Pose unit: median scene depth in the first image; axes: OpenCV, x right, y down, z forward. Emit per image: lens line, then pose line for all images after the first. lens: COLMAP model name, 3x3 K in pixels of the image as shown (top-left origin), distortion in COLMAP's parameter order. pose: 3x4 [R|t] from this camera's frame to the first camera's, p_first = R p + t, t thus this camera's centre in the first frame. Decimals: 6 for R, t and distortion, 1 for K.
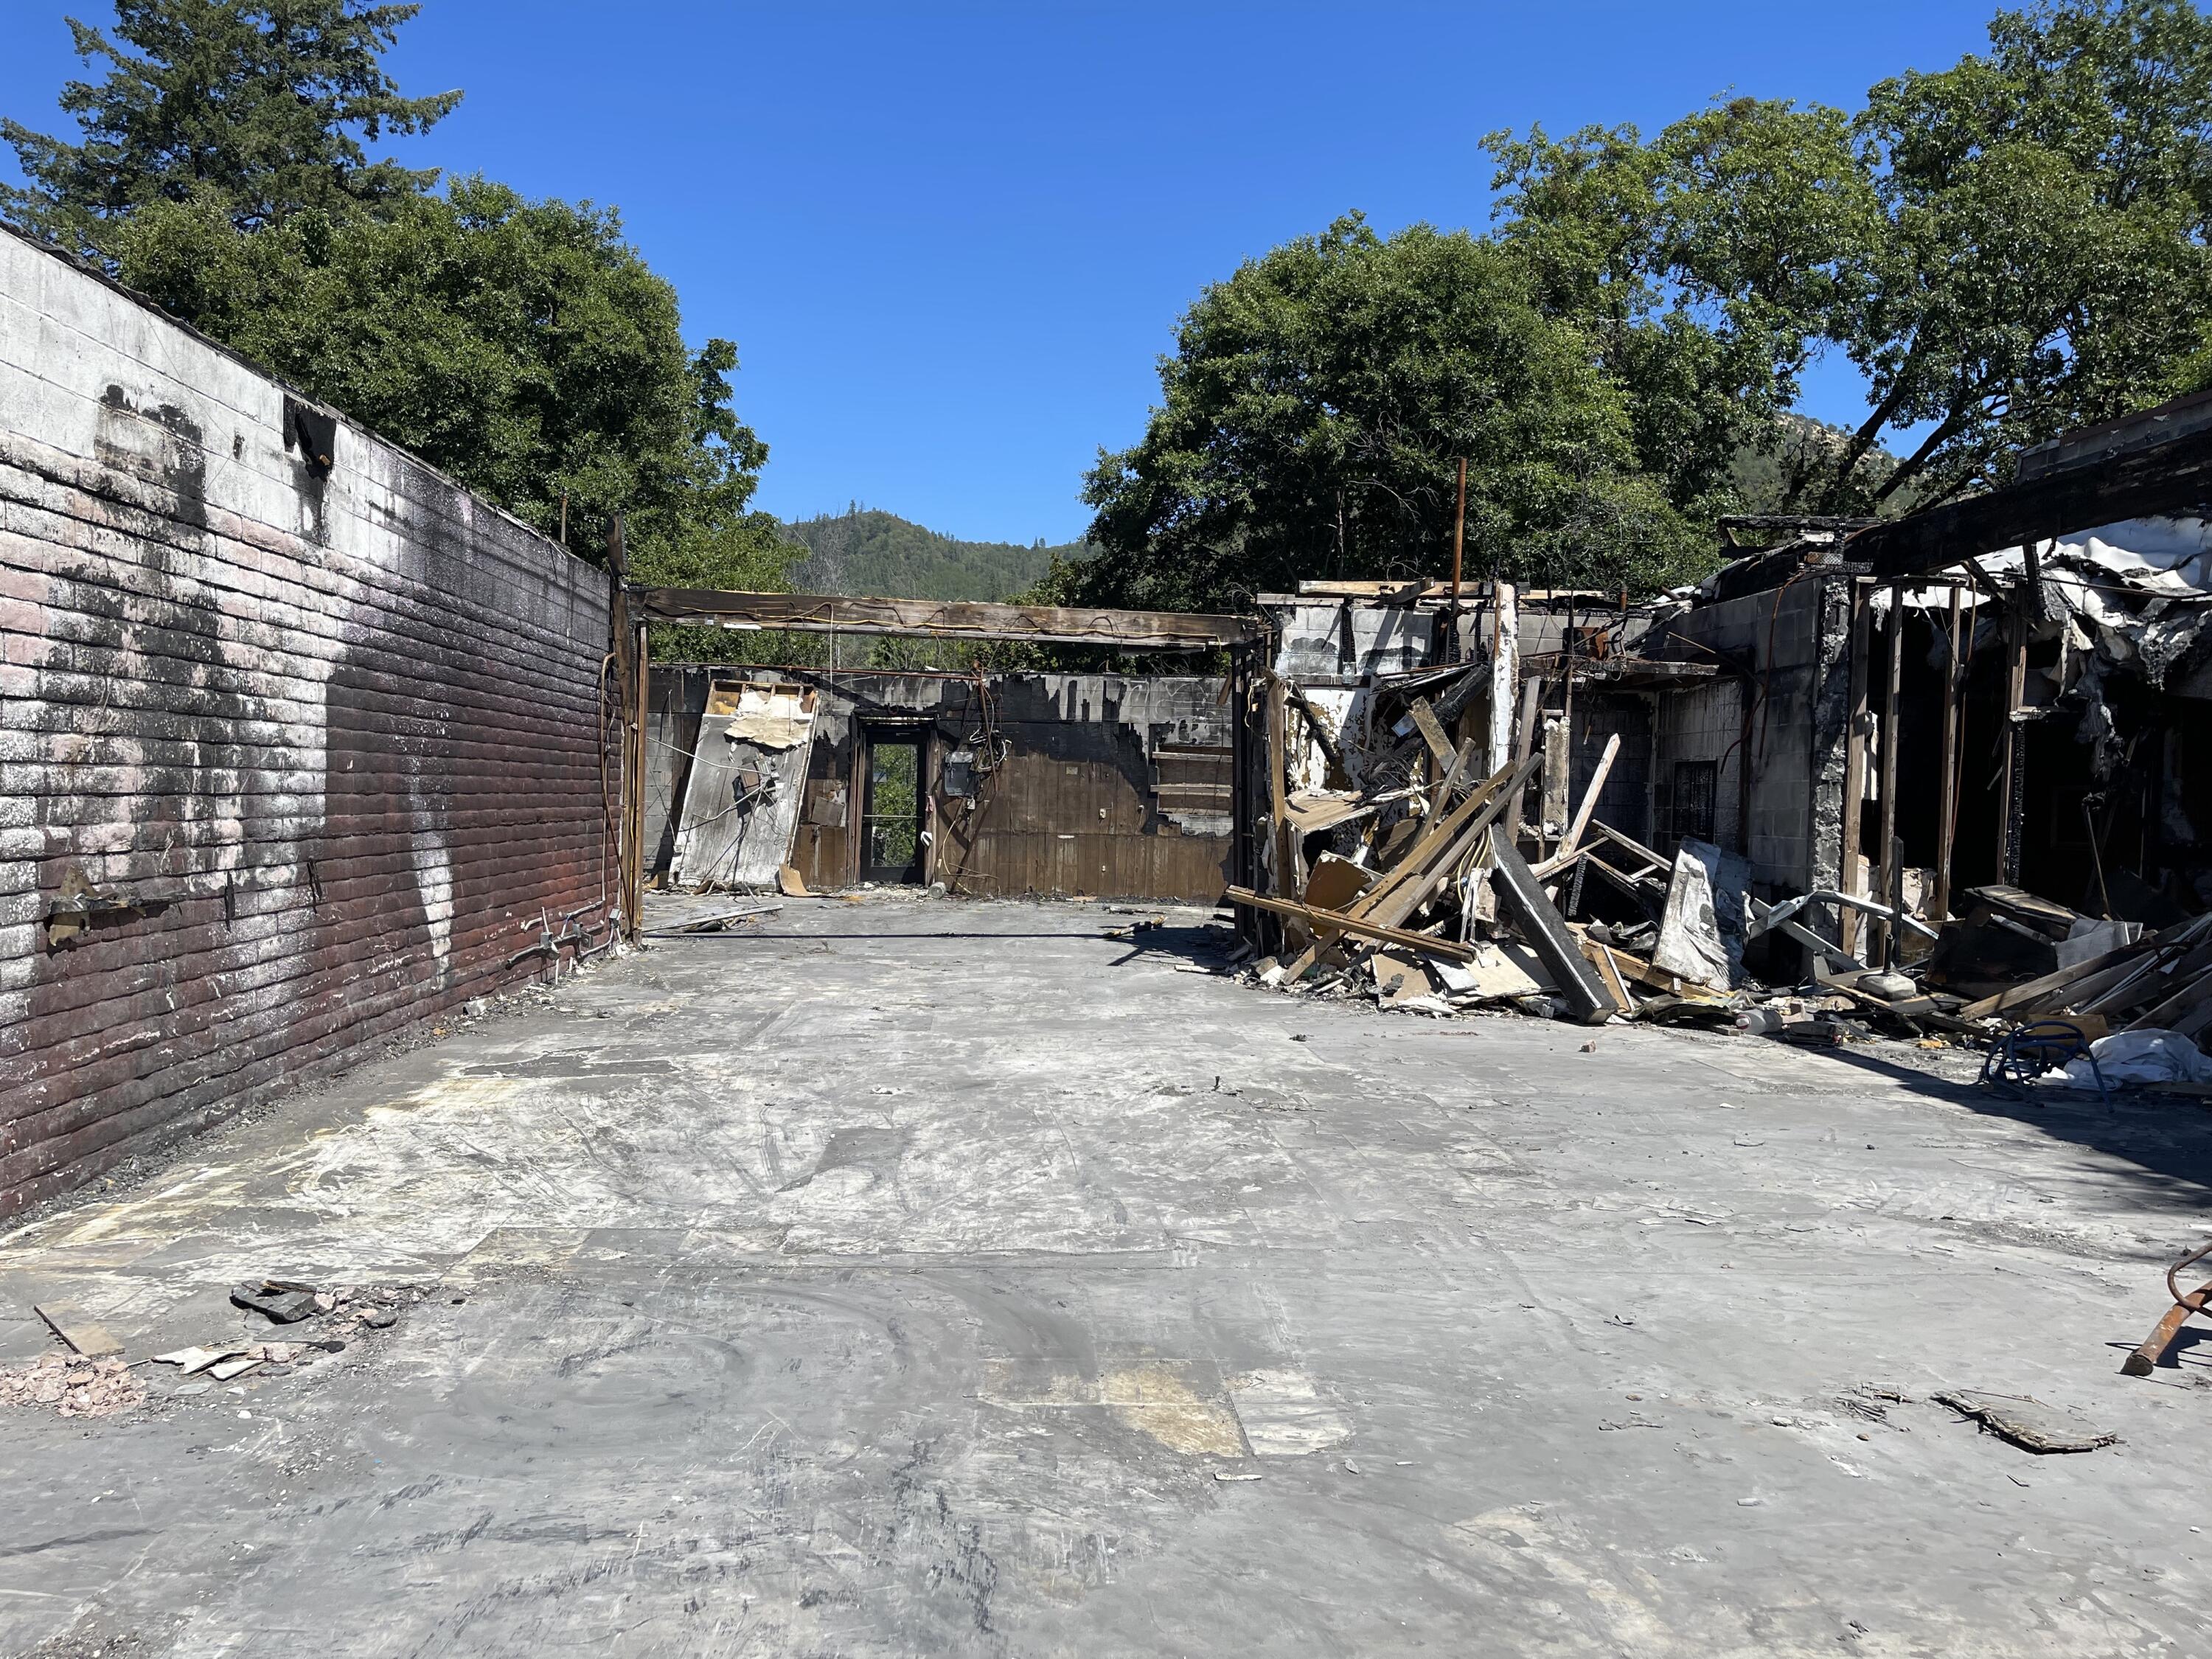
lens RADIAL K [[1719.7, 0, 1106.0], [0, 1719.7, 829.5], [0, 0, 1]] dist [0.088197, -0.113124]
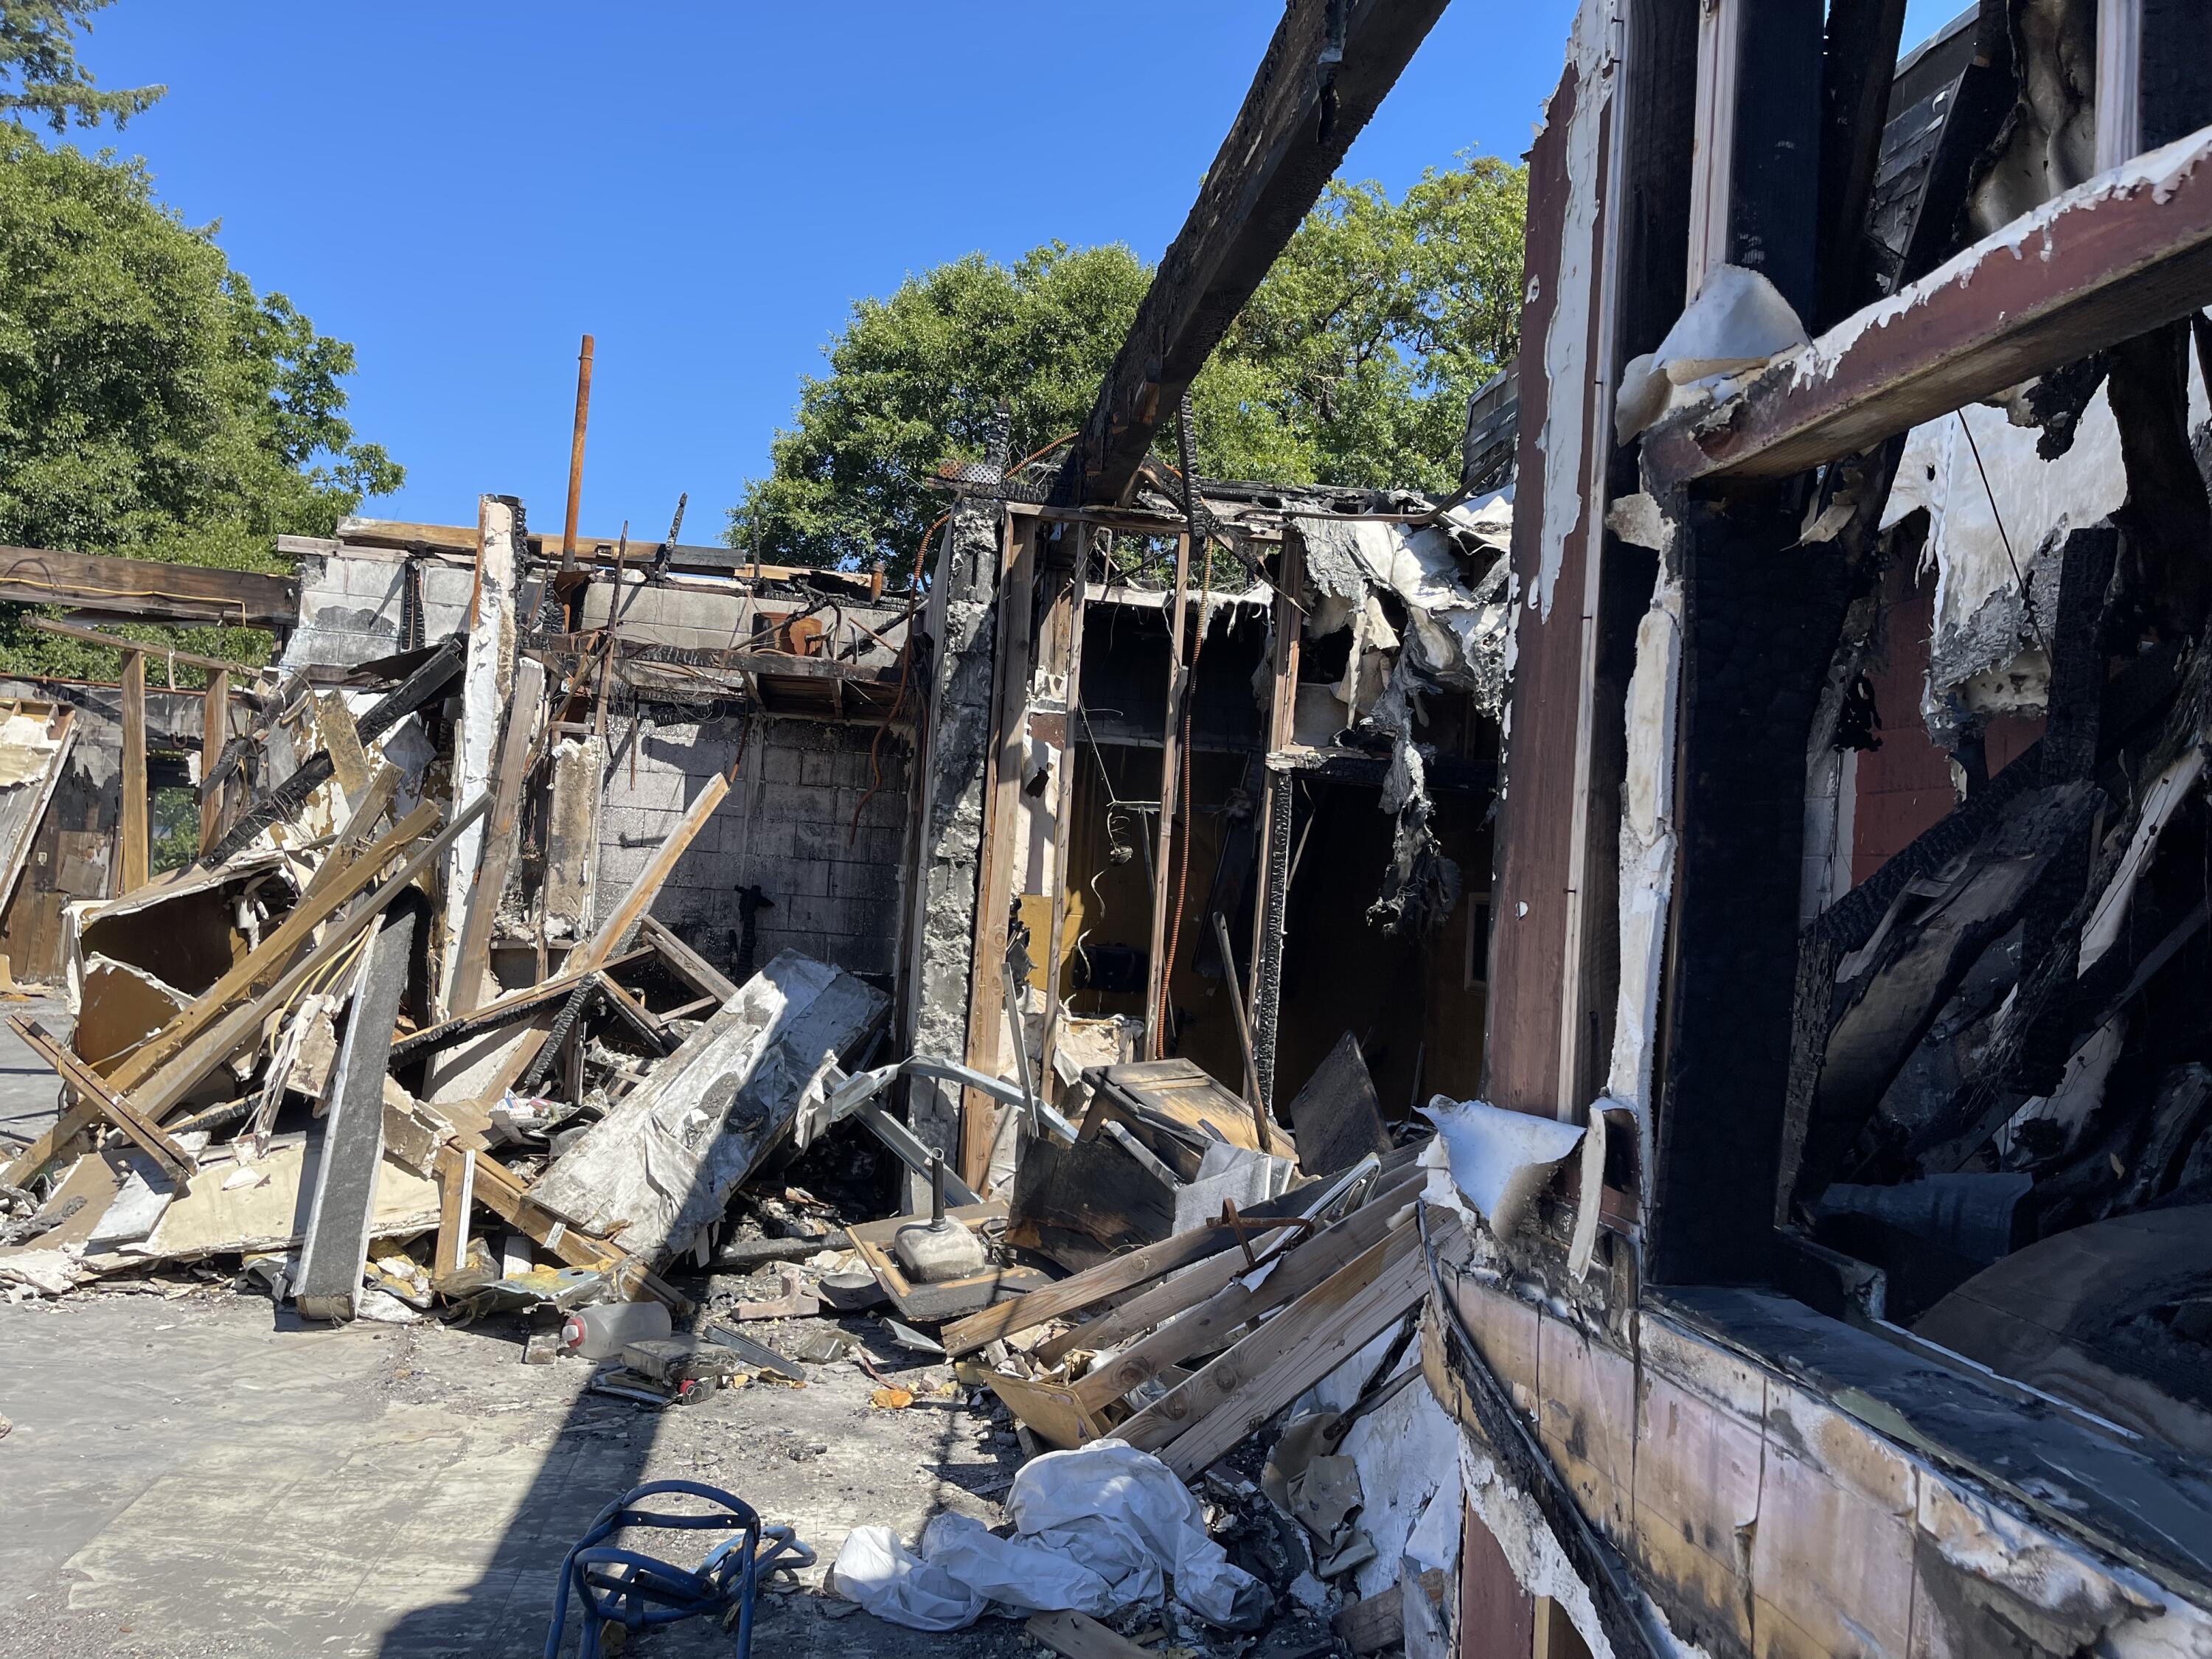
lens RADIAL K [[1719.7, 0, 1106.0], [0, 1719.7, 829.5], [0, 0, 1]] dist [0.088197, -0.113124]
pose [[0.996469, 0.043071, 0.072072, 0.151204], [-0.038910, 0.997548, -0.058179, -0.002545], [-0.074401, 0.055169, 0.995701, 0.157064]]
